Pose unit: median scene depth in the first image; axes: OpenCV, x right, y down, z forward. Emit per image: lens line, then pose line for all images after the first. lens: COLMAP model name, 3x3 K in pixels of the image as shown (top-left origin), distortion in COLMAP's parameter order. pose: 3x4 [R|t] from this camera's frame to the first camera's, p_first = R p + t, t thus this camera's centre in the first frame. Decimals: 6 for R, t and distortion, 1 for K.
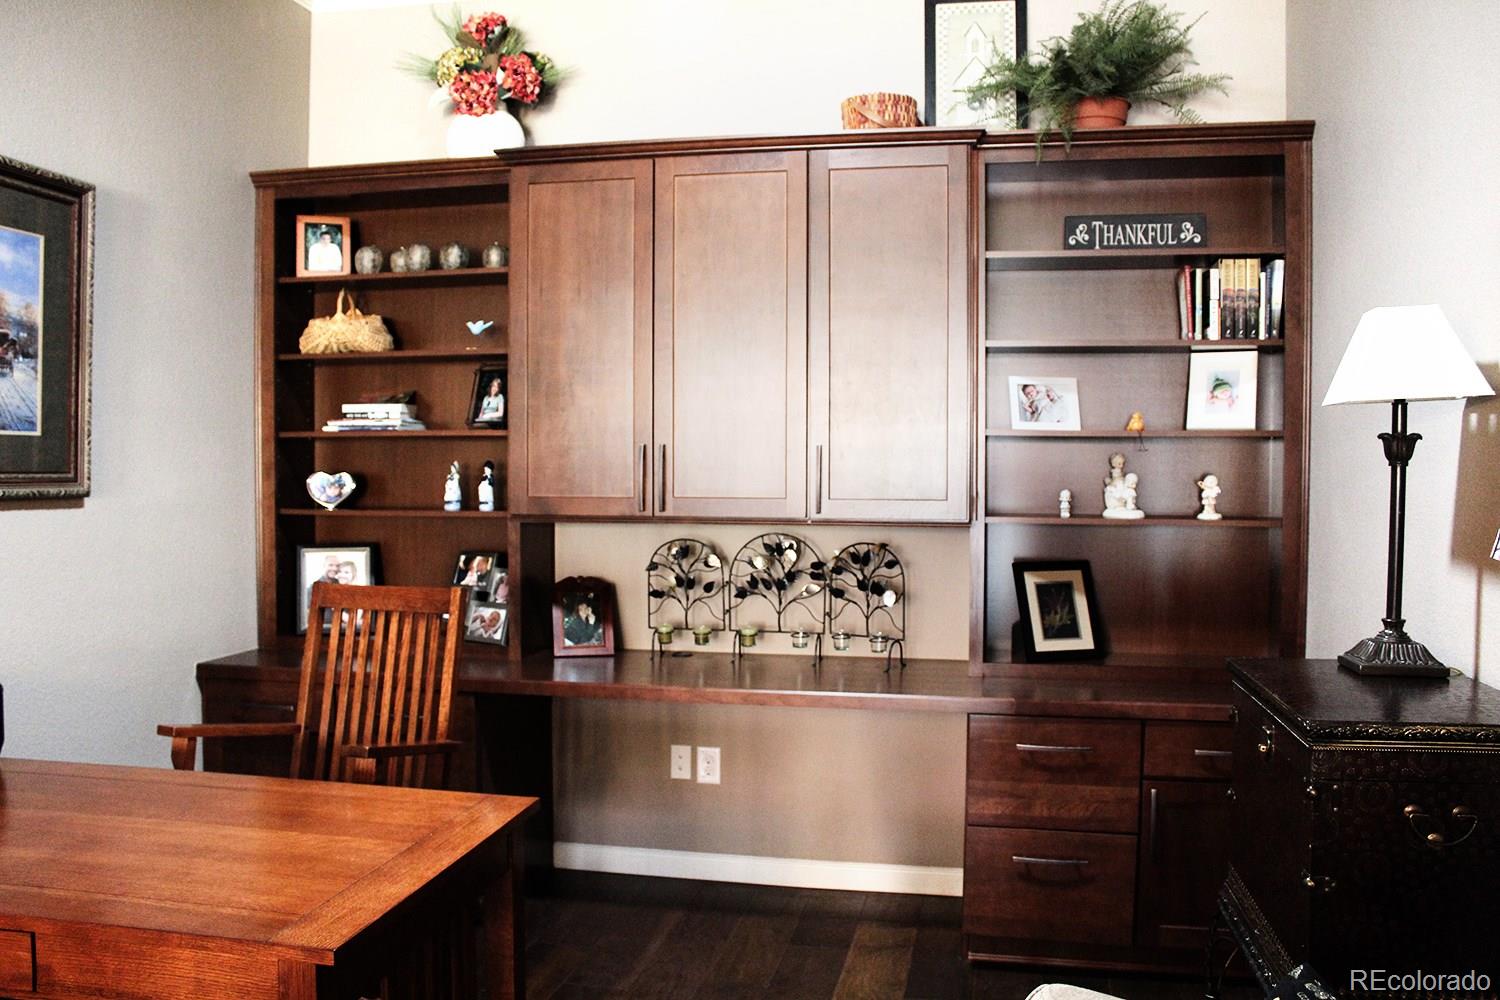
lens RADIAL K [[1249.6, 0, 750.0], [0, 1249.6, 500.0], [0, 0, 1]] dist [-0.180181, 0.196225]
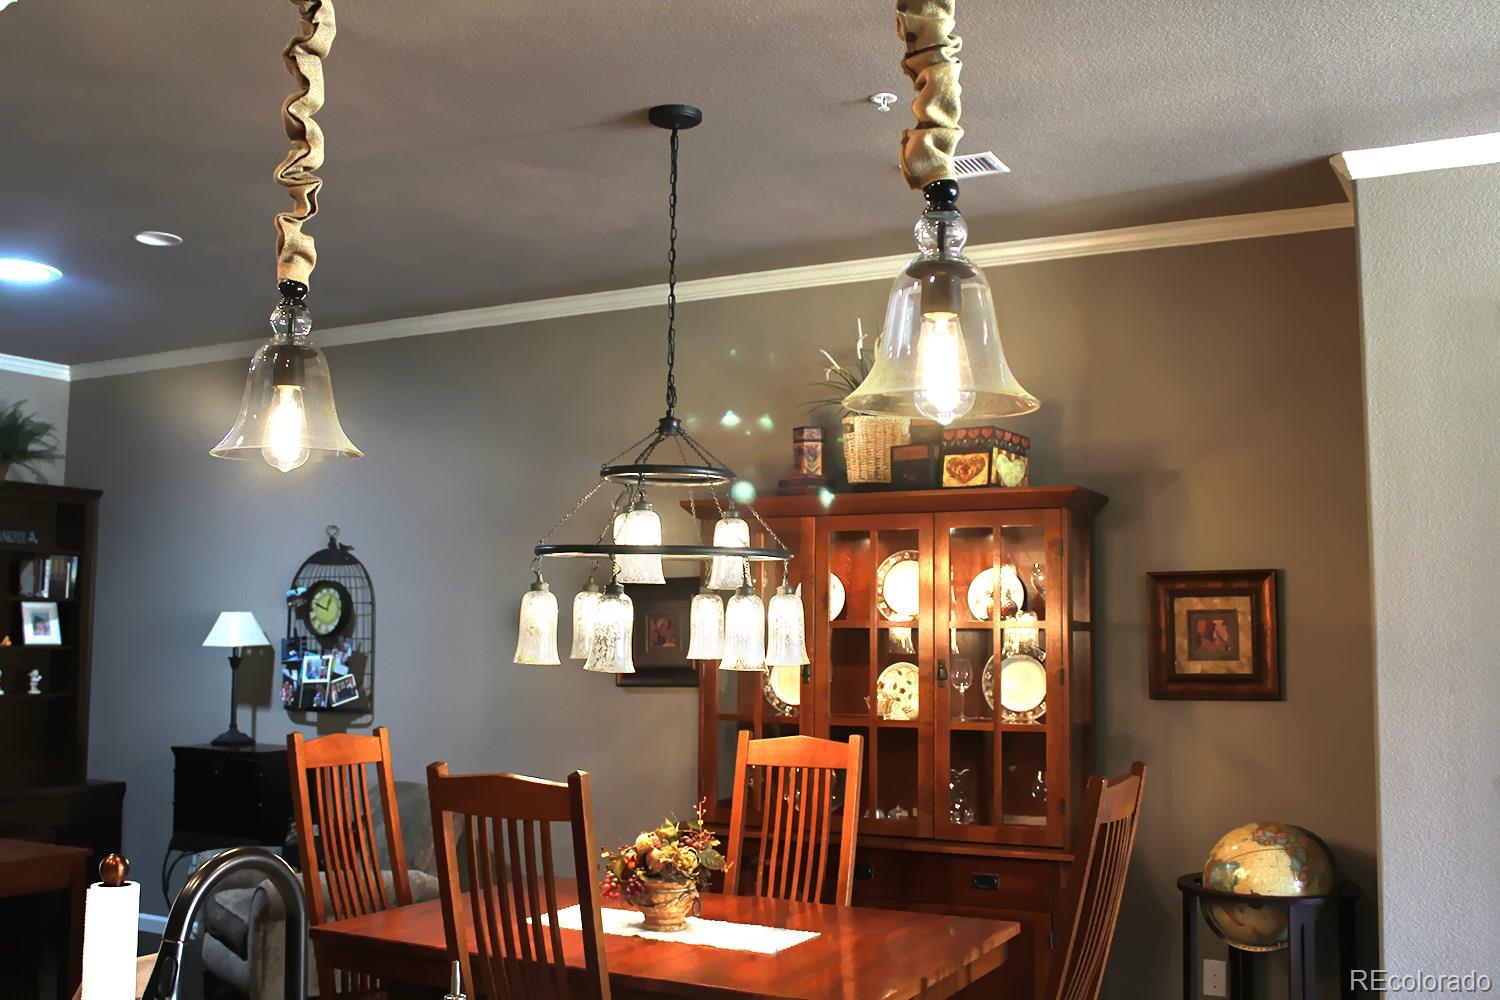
lens RADIAL K [[1448.9, 0, 750.0], [0, 1448.9, 500.0], [0, 0, 1]] dist [-0.089954, 0.016218]
pose [[0.275516, 0.083906, 0.957628, -1.381226], [0.026738, 0.995129, -0.094885, -0.042611], [-0.960924, 0.051747, 0.271931, -0.624711]]
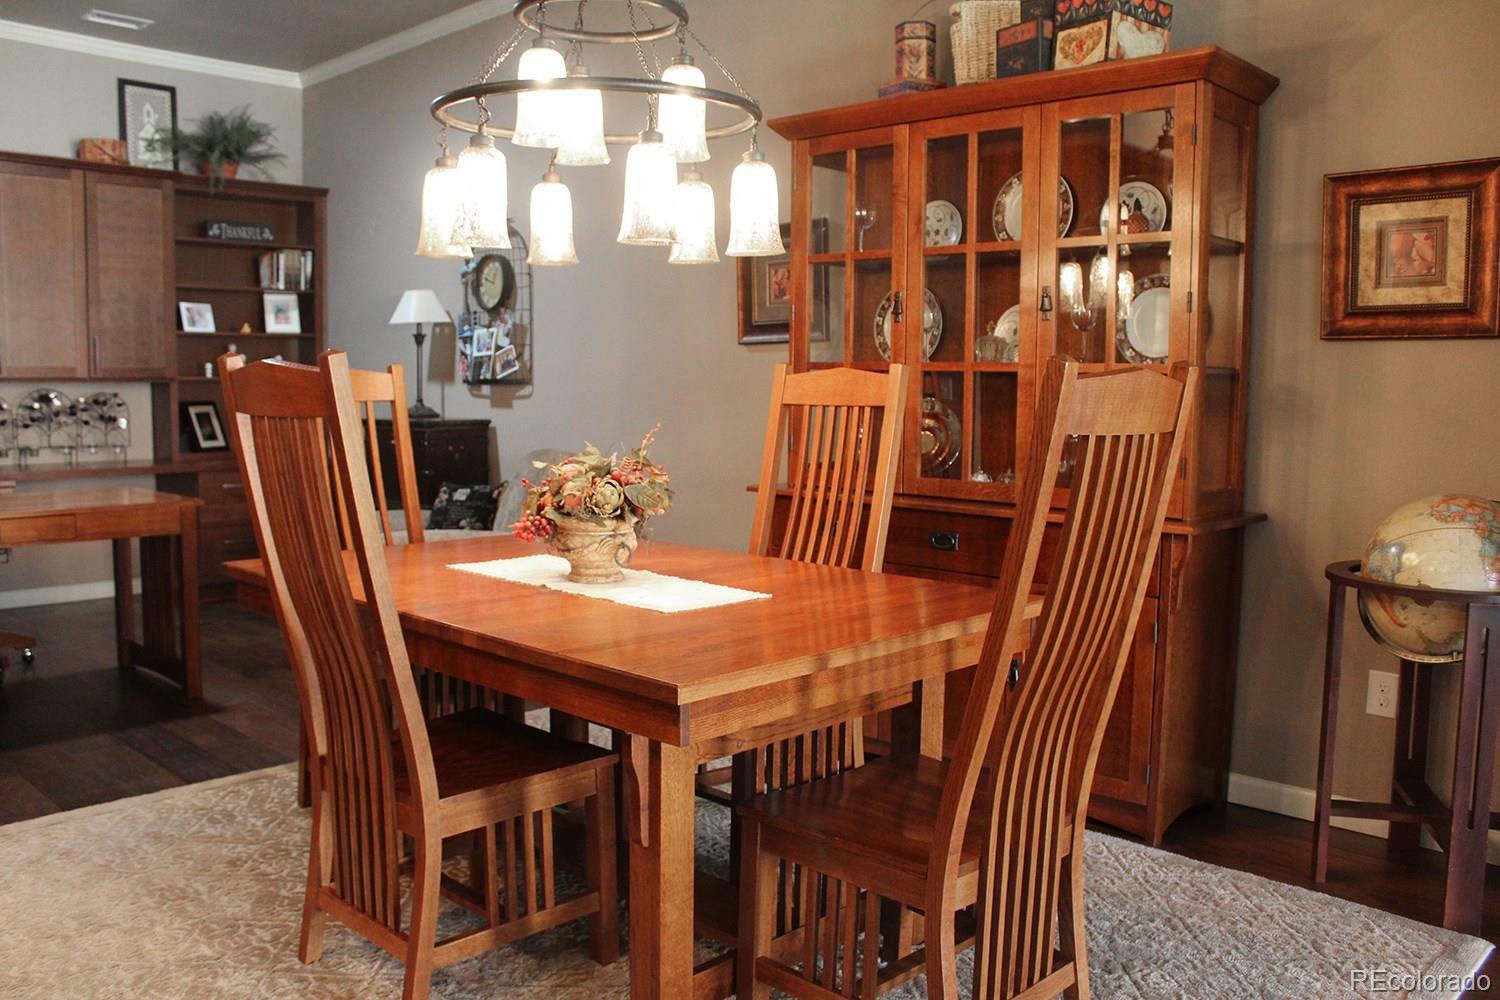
lens RADIAL K [[1249.6, 0, 750.0], [0, 1249.6, 500.0], [0, 0, 1]] dist [-0.180181, 0.196225]
pose [[0.532824, -0.084544, 0.841992, -0.919673], [0.022599, 0.996064, 0.085713, 0.062356], [-0.845924, -0.026642, 0.532637, -0.736195]]
